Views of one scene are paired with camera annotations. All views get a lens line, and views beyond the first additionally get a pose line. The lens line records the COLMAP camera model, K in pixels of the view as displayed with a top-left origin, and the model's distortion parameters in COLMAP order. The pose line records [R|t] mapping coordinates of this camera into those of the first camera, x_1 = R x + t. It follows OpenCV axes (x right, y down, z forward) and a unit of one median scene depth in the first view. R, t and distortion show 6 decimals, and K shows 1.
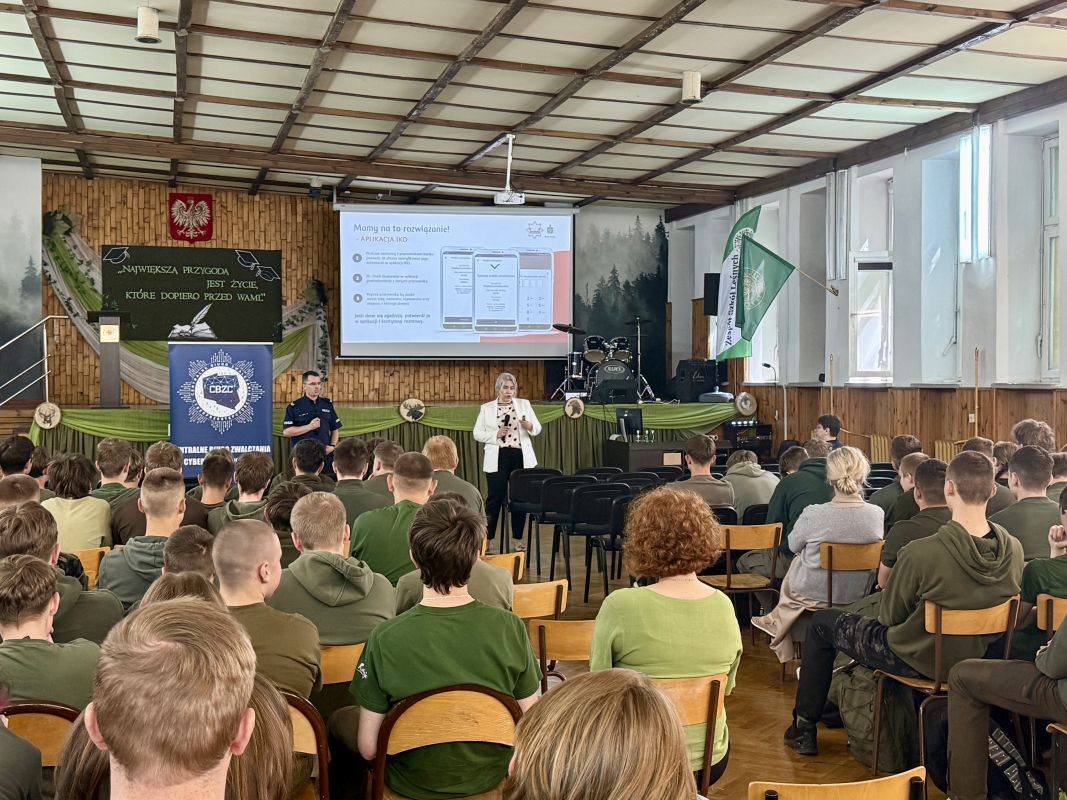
lens RADIAL K [[1473.0, 0, 533.5], [0, 1473.0, 400.0], [0, 0, 1]] dist [0.104258, 0.016365]
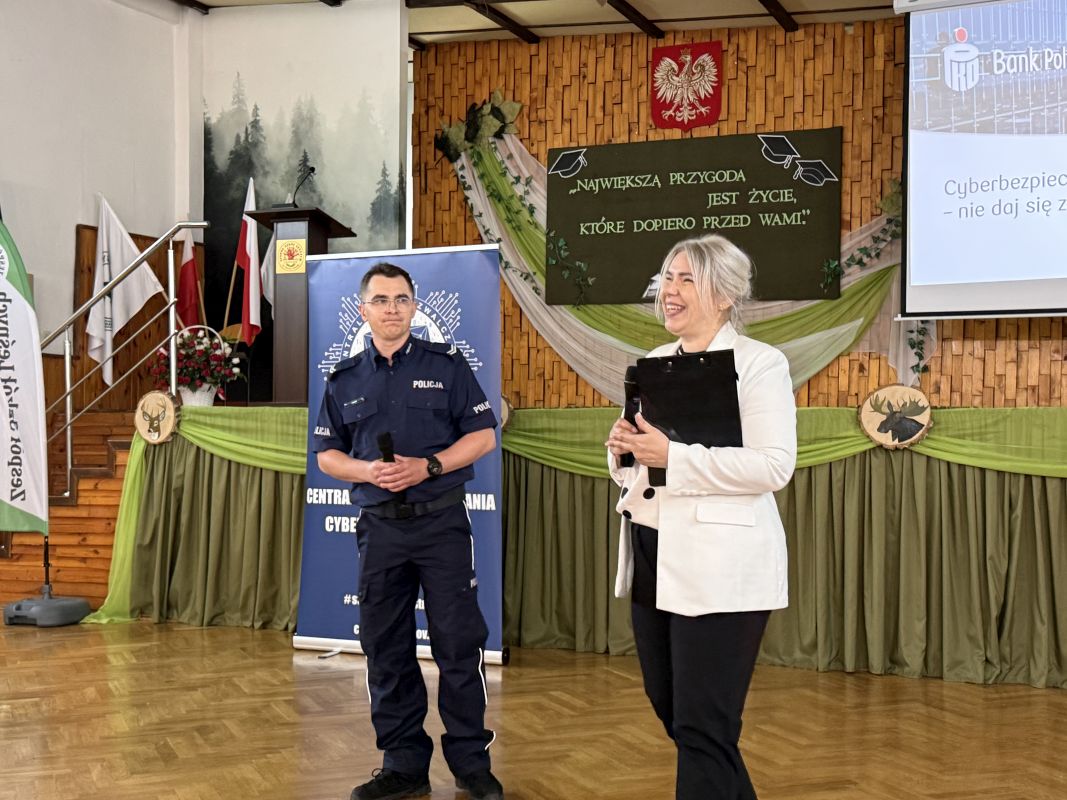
lens RADIAL K [[1391.8, 0, 529.1], [0, 1391.8, 383.4], [0, 0, 1]] dist [0.175954, -0.259370]
pose [[0.788683, -0.006391, -0.614767, 0.054069], [-0.016360, 0.999374, -0.031378, 0.009366], [0.614582, 0.034805, 0.788085, 0.550241]]
